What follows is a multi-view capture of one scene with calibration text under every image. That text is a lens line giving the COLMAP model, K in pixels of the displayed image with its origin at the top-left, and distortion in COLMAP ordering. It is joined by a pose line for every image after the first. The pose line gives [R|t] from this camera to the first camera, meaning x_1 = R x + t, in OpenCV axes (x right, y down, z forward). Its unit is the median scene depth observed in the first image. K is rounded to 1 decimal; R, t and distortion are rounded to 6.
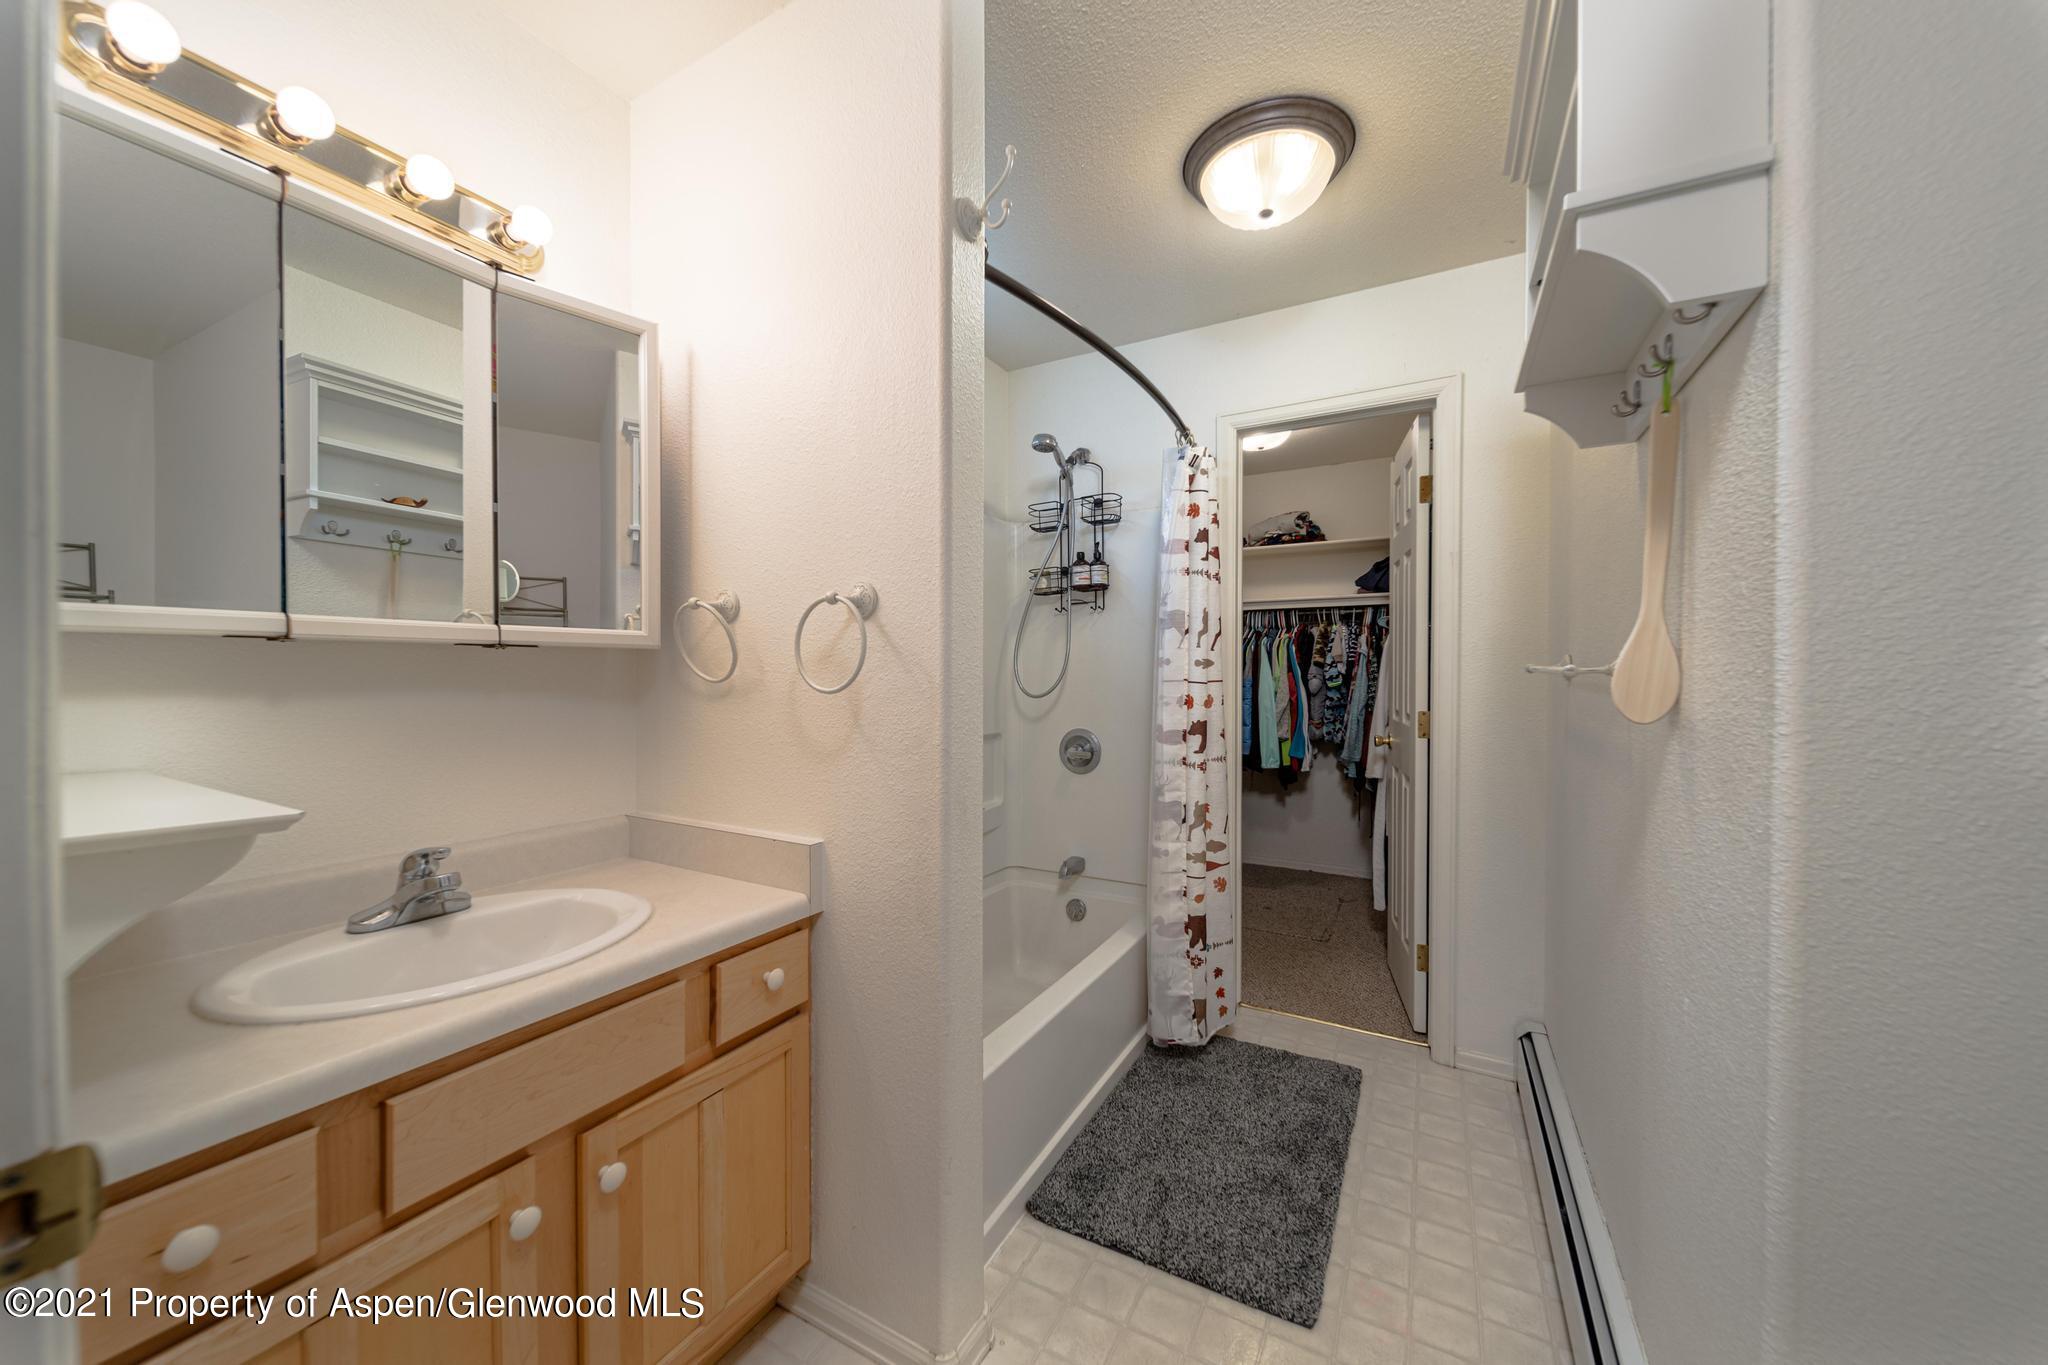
lens RADIAL K [[727.1, 0, 1027.2], [0, 727.1, 690.6], [0, 0, 1]] dist [-0.000381, -0.000506]
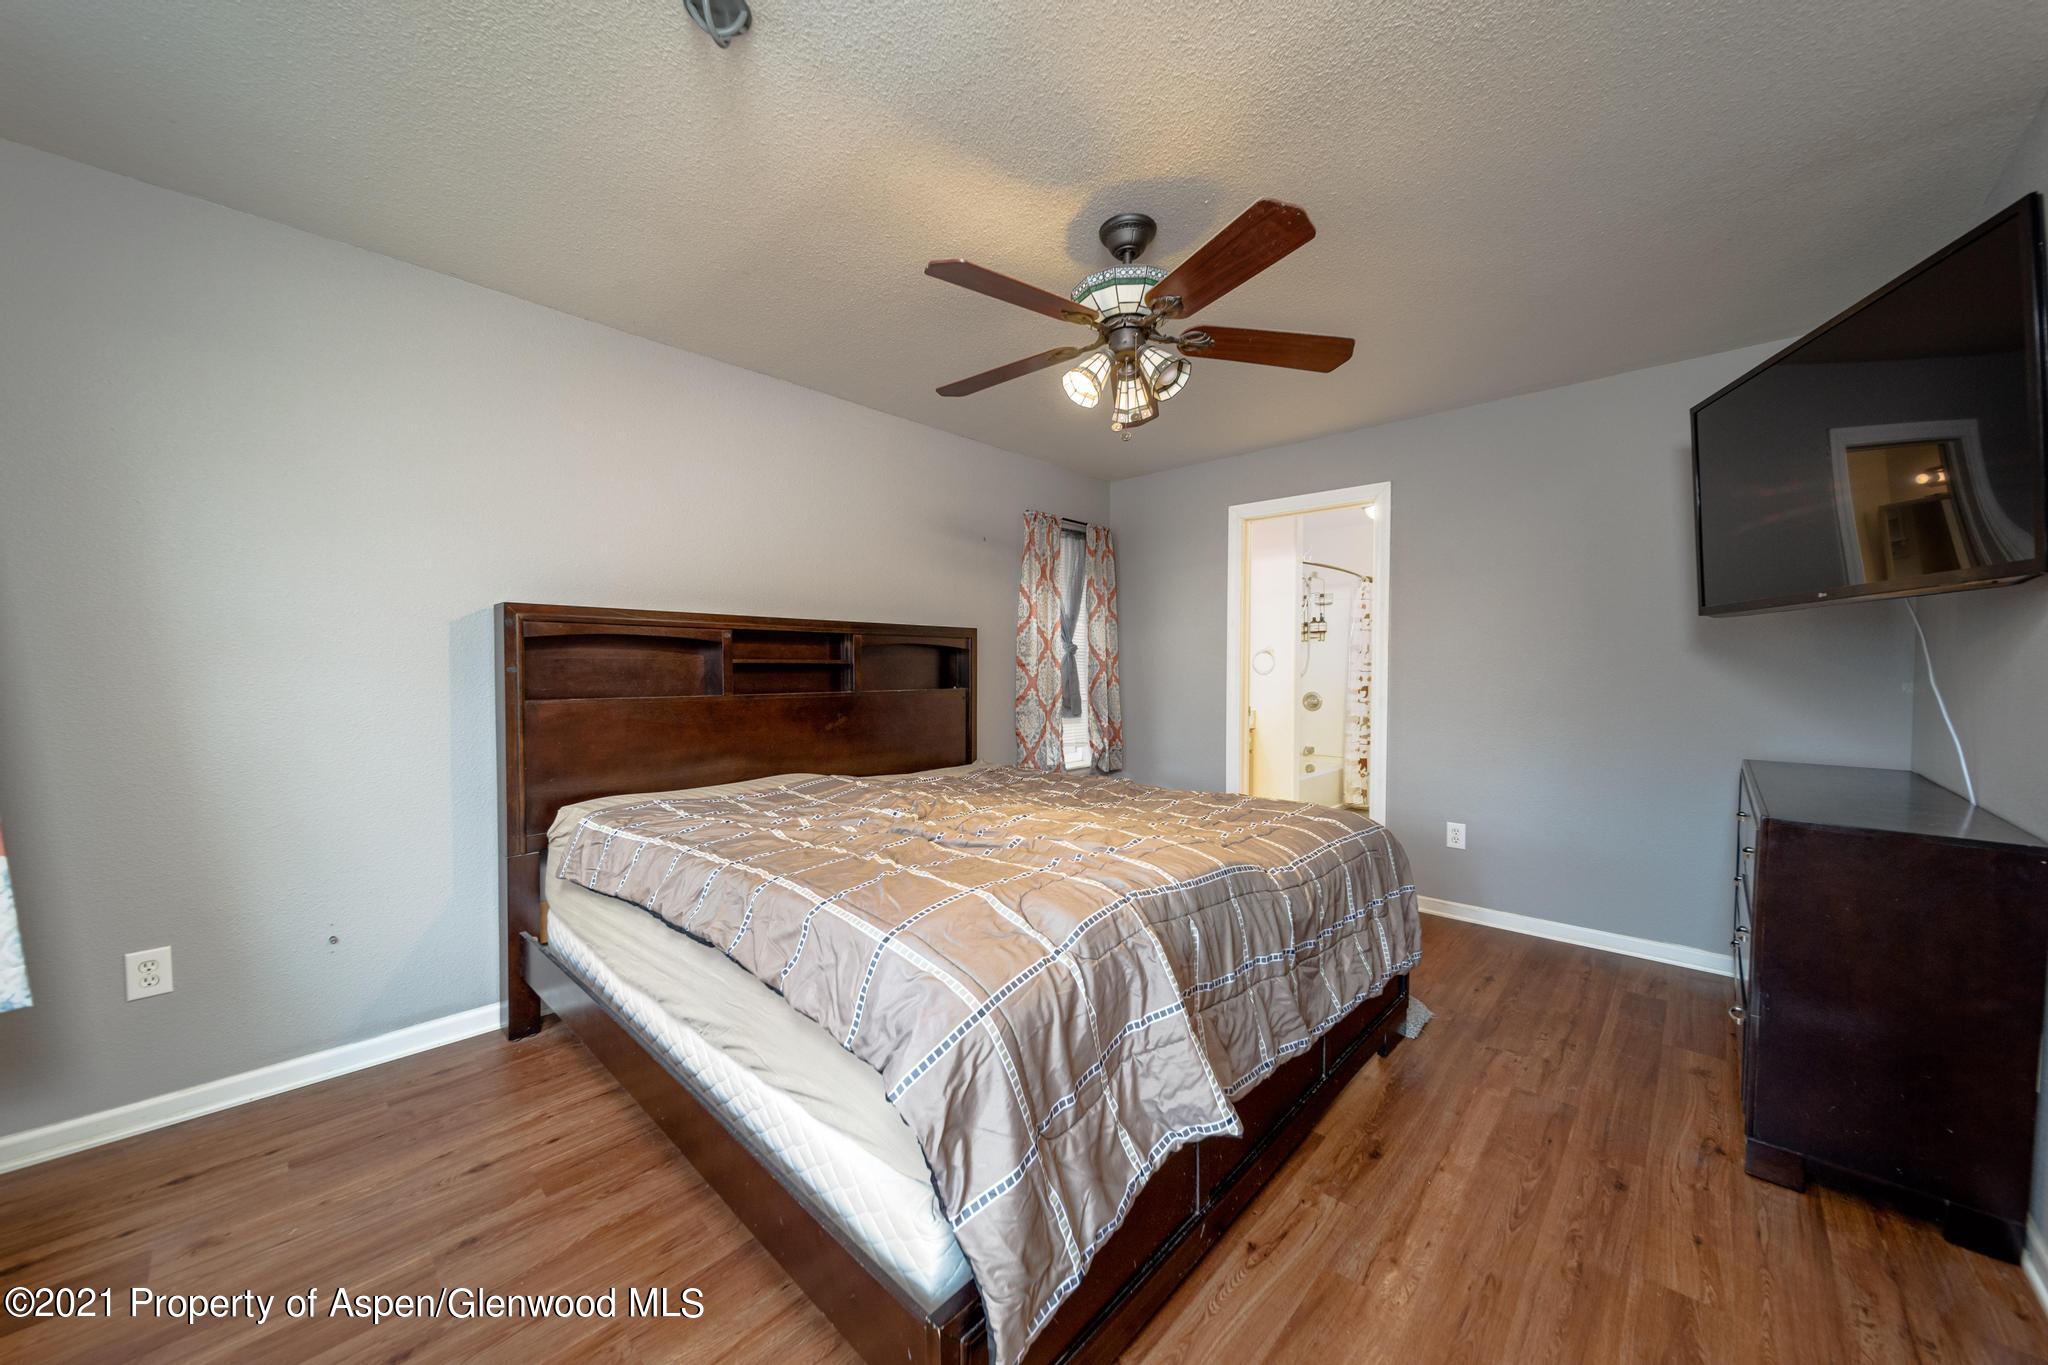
lens RADIAL K [[727.1, 0, 1018.8], [0, 727.1, 692.0], [0, 0, 1]] dist [-0.000381, -0.000506]
pose [[0.970090, 0.004512, -0.242704, -0.346799], [-0.000719, 0.999876, 0.015717, 0.022601], [0.242745, -0.015072, 0.969973, -1.885159]]
